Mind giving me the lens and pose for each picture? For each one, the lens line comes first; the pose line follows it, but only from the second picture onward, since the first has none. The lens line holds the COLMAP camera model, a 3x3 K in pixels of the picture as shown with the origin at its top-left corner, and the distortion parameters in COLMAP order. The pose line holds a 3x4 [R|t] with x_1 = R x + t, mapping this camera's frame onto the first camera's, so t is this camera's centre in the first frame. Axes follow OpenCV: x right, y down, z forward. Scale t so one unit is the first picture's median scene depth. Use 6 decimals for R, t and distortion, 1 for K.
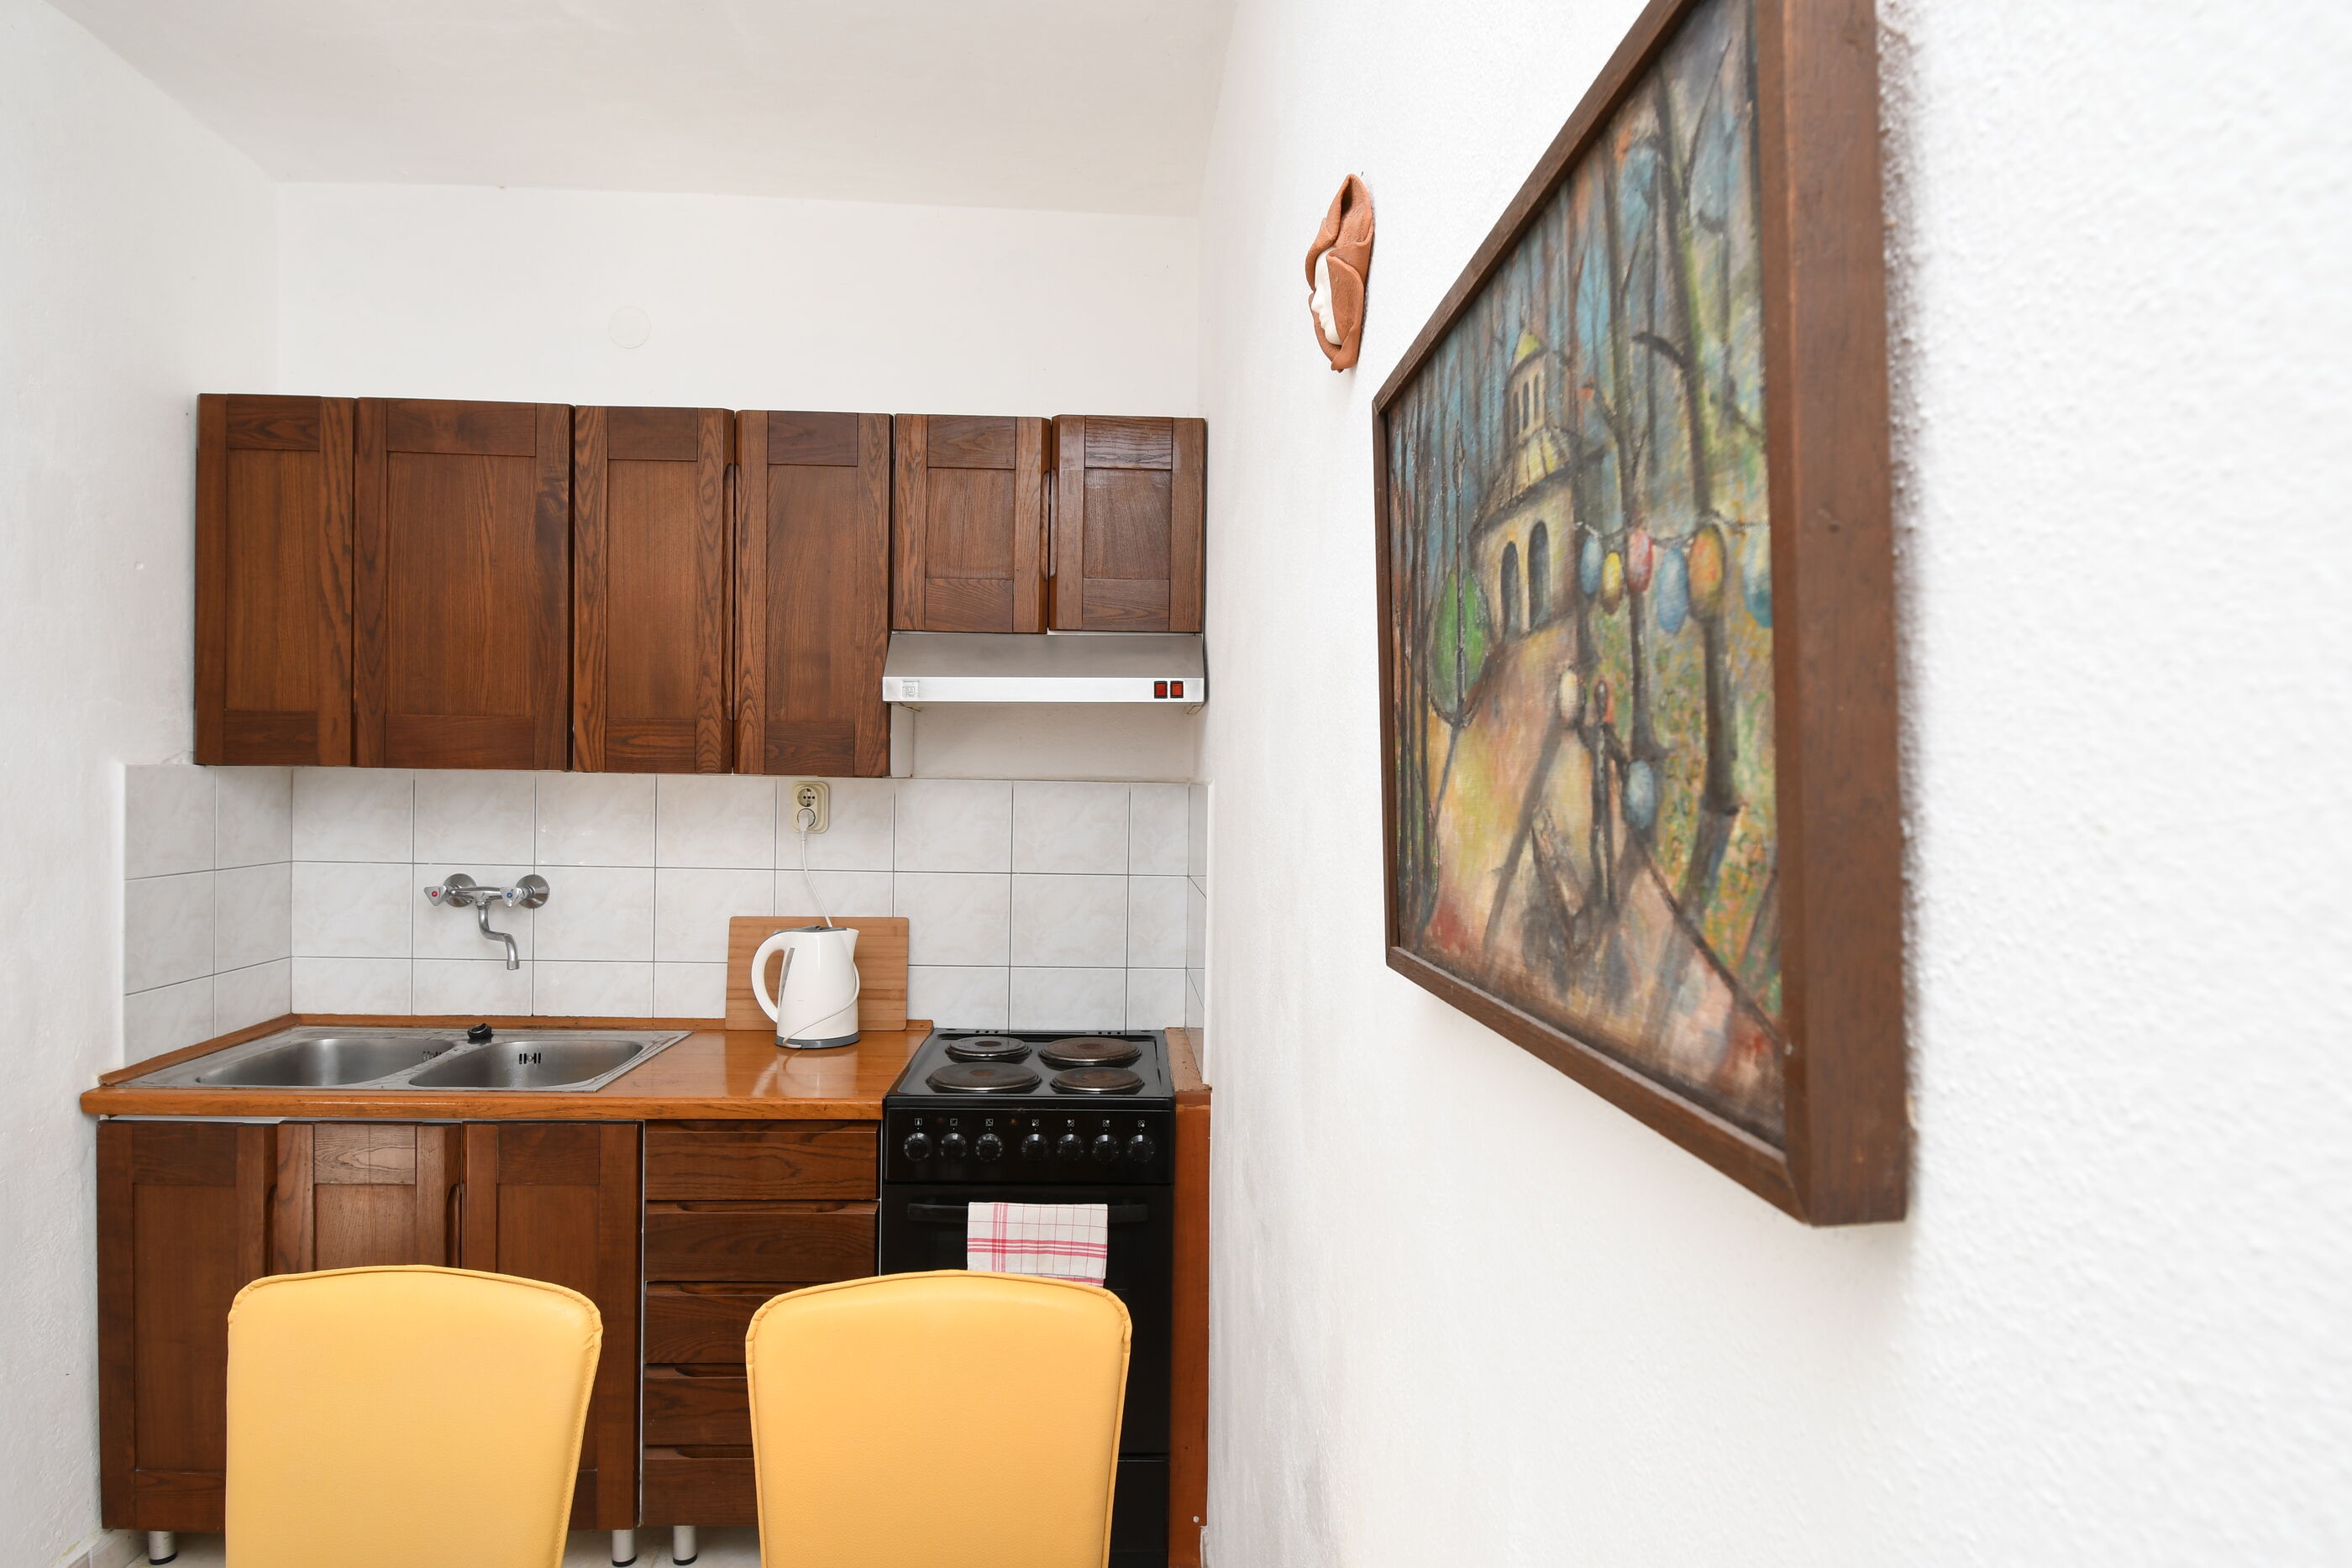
lens RADIAL K [[1324.1, 0, 1176.0], [0, 1324.1, 784.0], [0, 0, 1]] dist [0.016138, -0.027311]
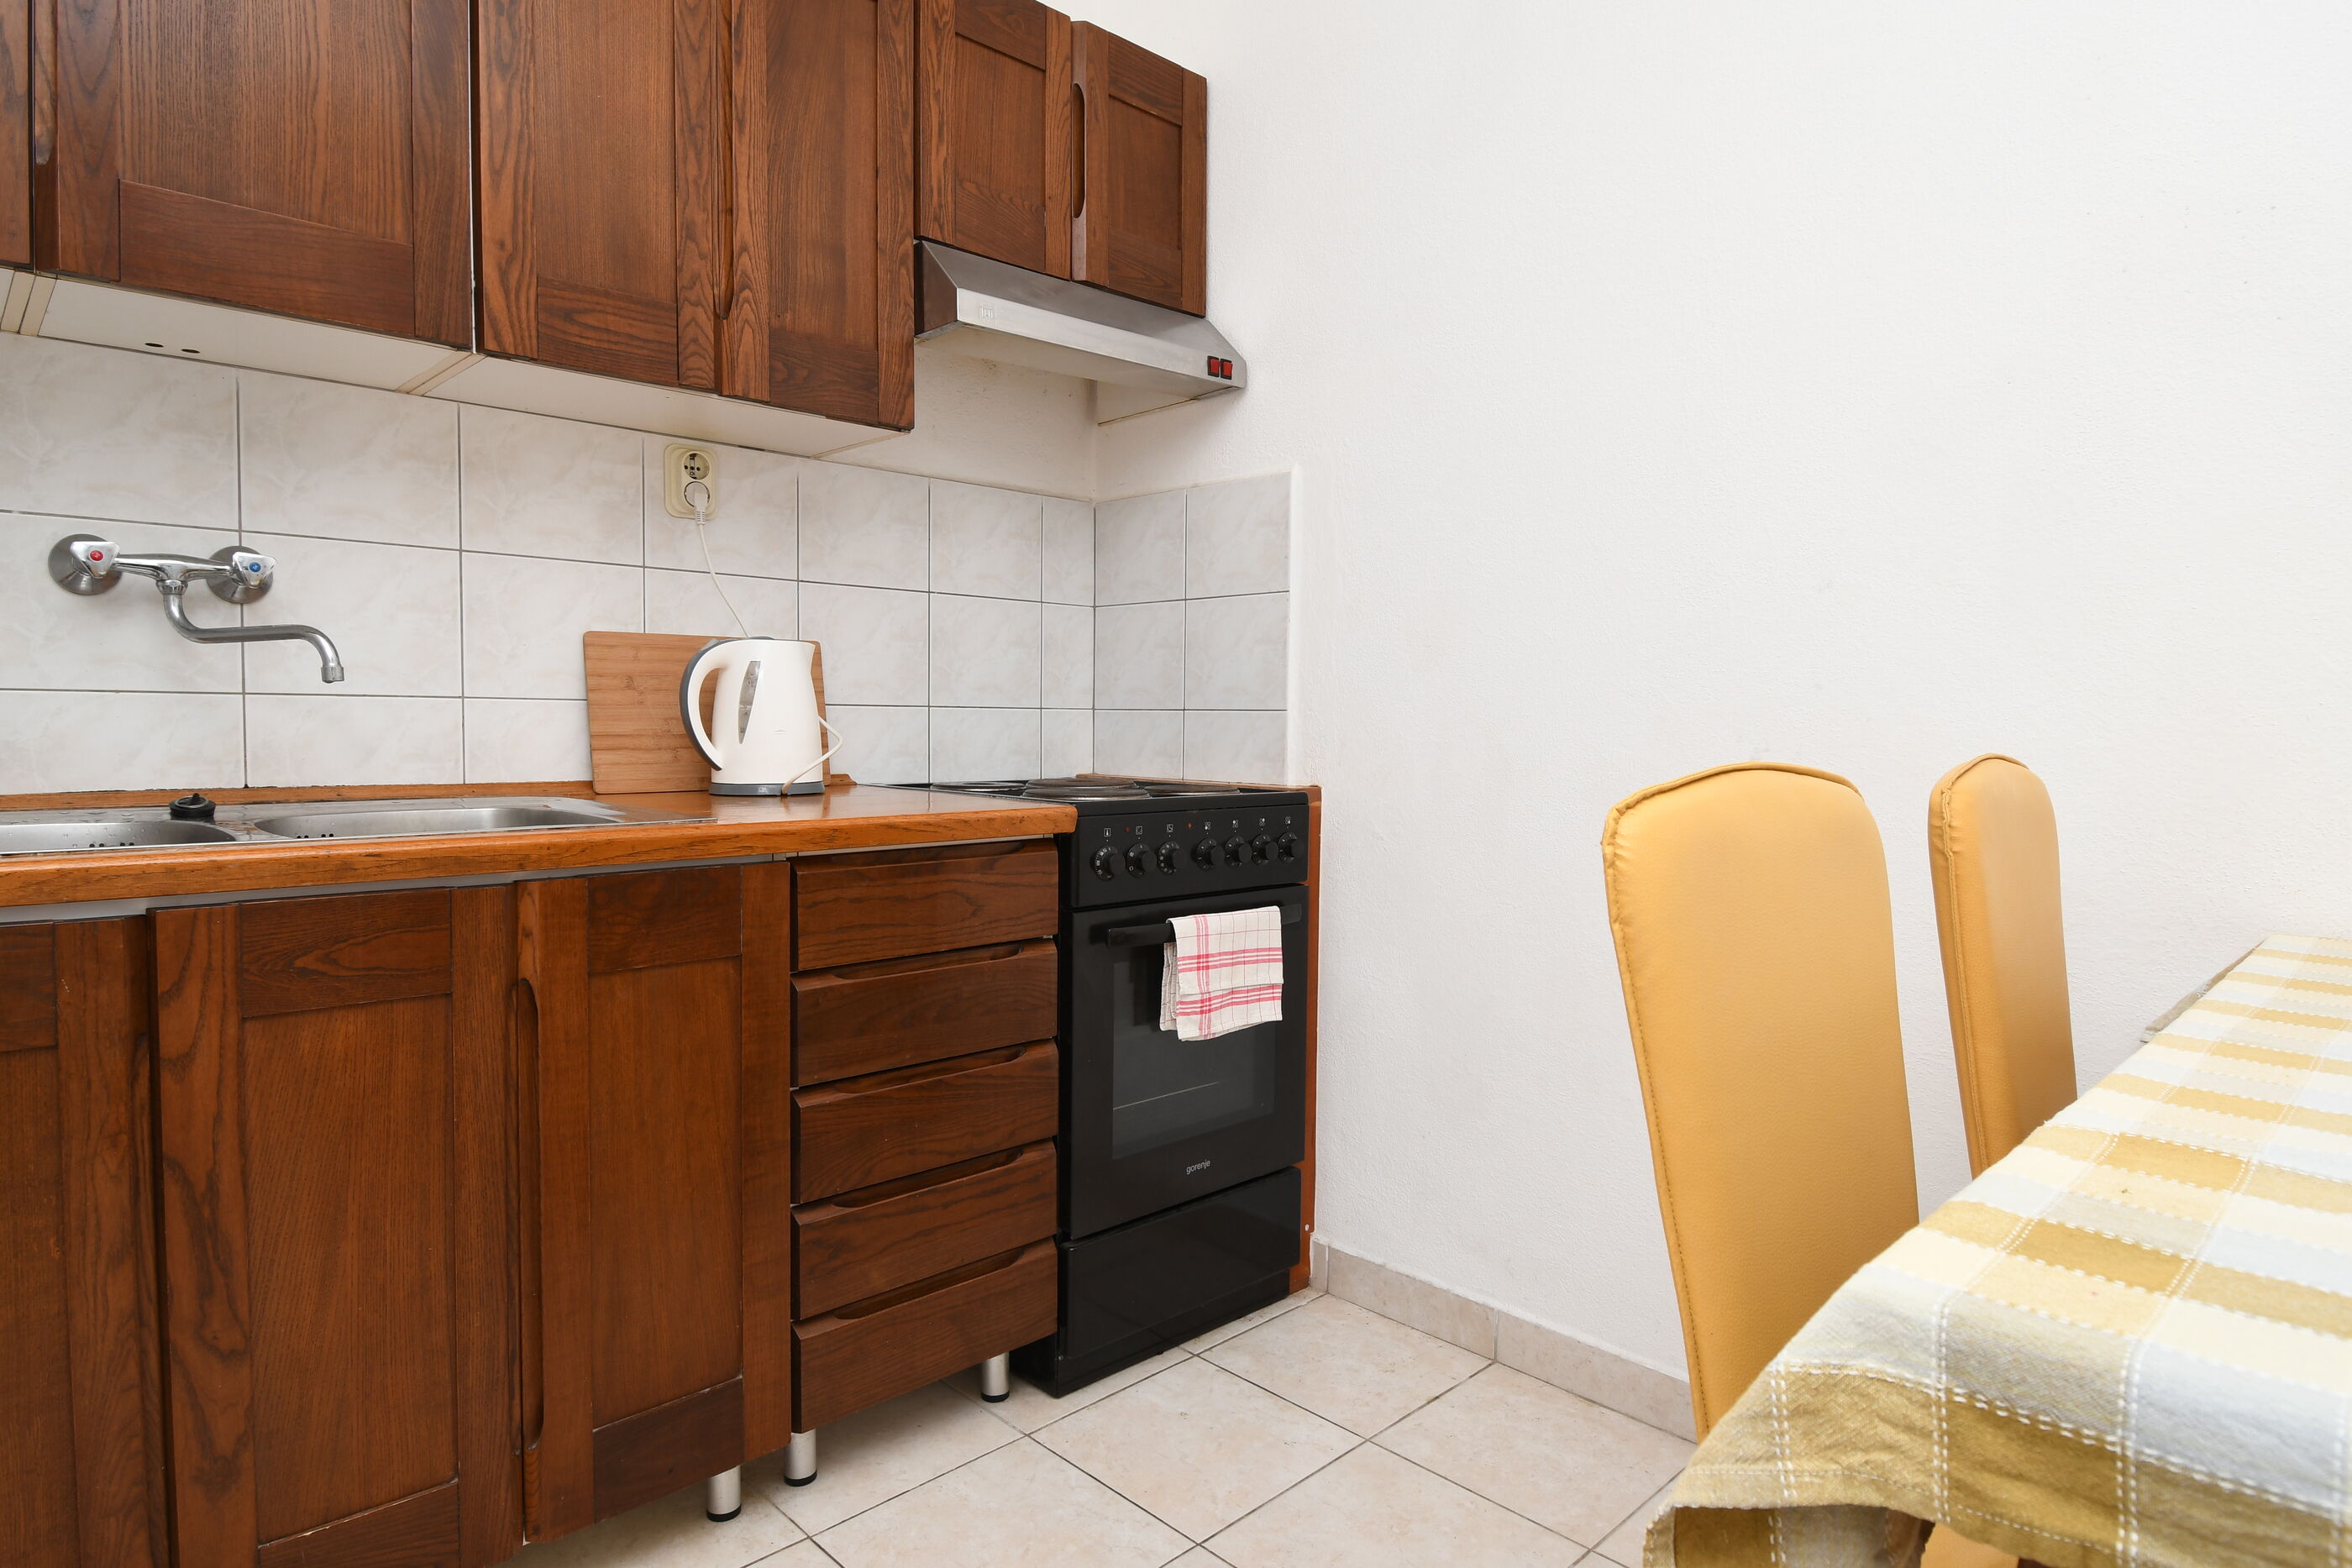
lens RADIAL K [[1324.1, 0, 1176.0], [0, 1324.1, 784.0], [0, 0, 1]] dist [0.016138, -0.027311]
pose [[0.749532, -0.042823, 0.660581, -0.628602], [0.008552, 0.998448, 0.055023, 0.160589], [-0.661913, -0.035592, 0.748736, 0.318785]]
